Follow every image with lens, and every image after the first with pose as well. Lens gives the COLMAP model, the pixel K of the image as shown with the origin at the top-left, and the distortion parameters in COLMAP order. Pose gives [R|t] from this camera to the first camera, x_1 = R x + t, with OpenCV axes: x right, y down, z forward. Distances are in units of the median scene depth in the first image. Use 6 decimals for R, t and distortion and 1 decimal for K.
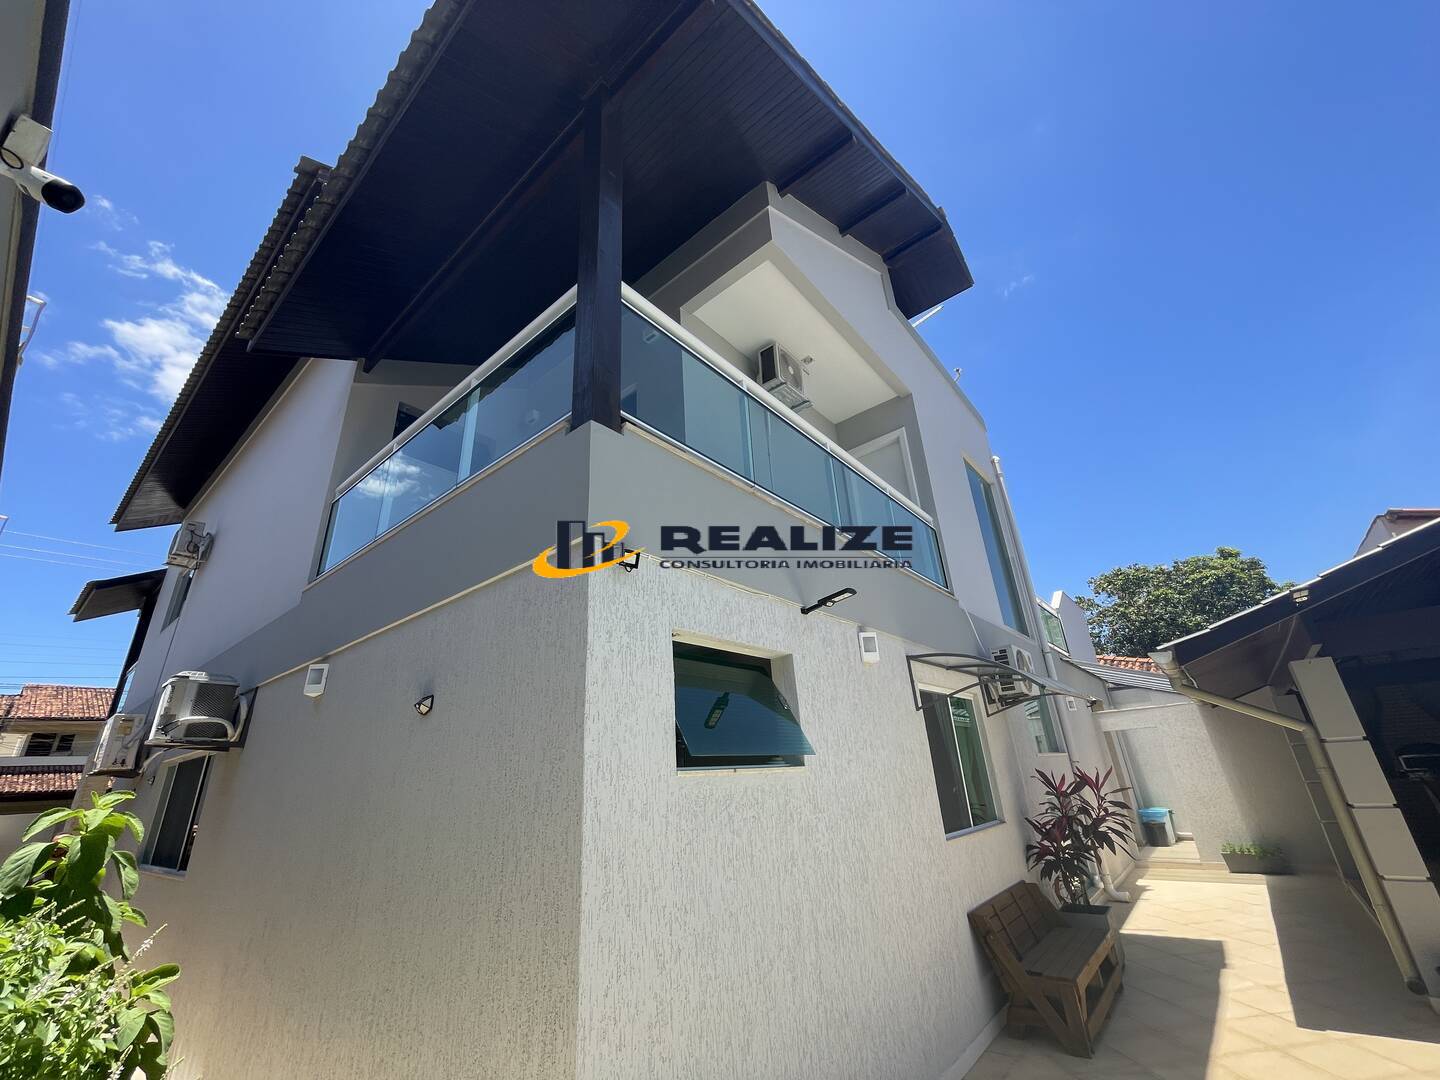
lens RADIAL K [[584.7, 0, 723.4], [0, 584.7, 540.1], [0, 0, 1]] dist [-0.002513, 0.000385]
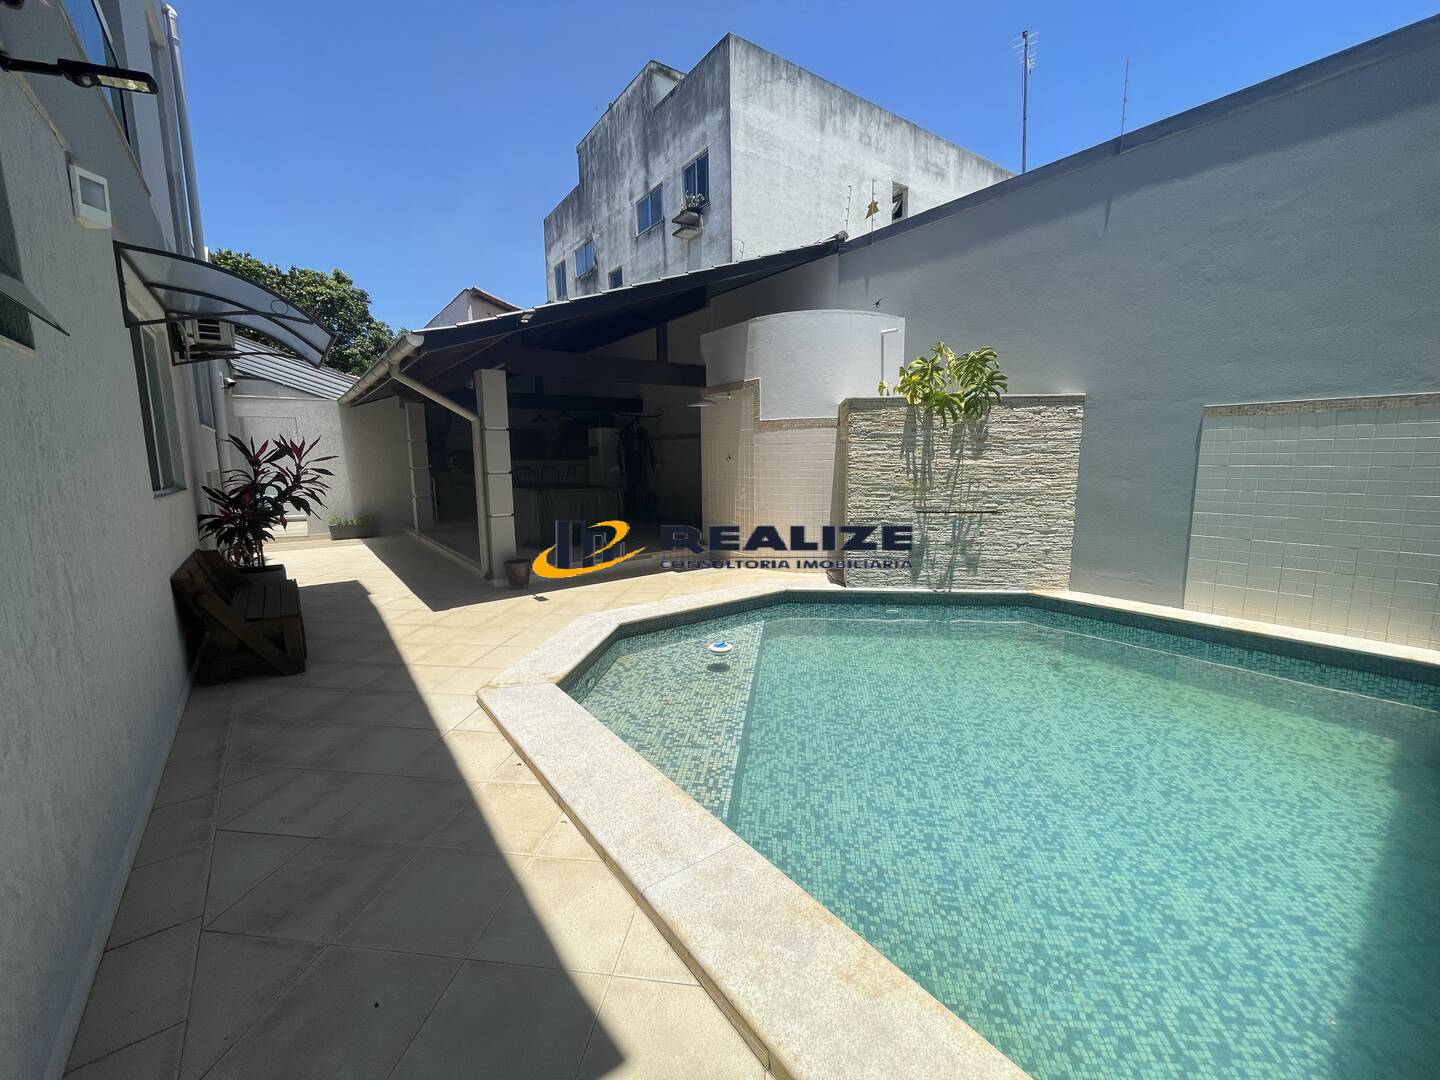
lens RADIAL K [[584.7, 0, 722.1], [0, 584.7, 536.3], [0, 0, 1]] dist [-0.002513, 0.000385]
pose [[0.222013, -0.079675, 0.971783, -0.191138], [-0.371783, 0.914443, 0.159911, 0.146751], [-0.901381, -0.396795, 0.173397, 0.158939]]
